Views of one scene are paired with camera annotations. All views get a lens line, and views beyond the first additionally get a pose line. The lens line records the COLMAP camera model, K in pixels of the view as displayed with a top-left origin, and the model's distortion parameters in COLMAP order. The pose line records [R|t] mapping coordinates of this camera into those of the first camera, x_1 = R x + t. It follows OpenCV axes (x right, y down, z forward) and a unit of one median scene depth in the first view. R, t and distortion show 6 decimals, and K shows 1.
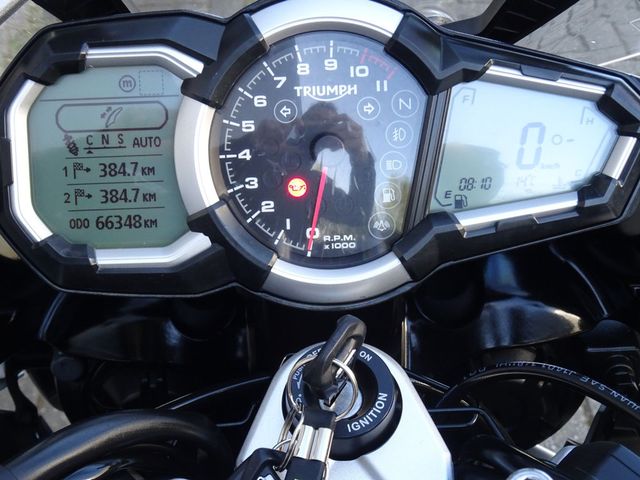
lens RADIAL K [[1303.5, 0, 324.0], [0, 1303.5, 244.4], [0, 0, 1]] dist [-0.091222, 0.000000]
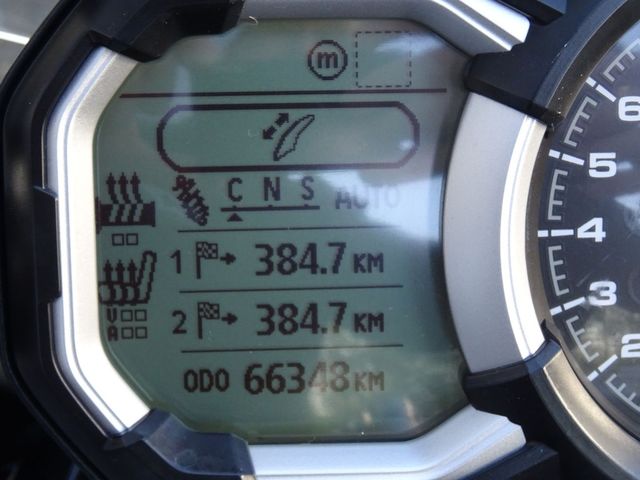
lens RADIAL K [[1303.5, 0, 314.8], [0, 1303.5, 236.9], [0, 0, 1]] dist [-0.091222, 0.000000]
pose [[0.998909, 0.013823, 0.044617, -0.173536], [-0.015403, 0.999259, 0.035269, -0.080660], [-0.044096, -0.035918, 0.998381, 0.569550]]
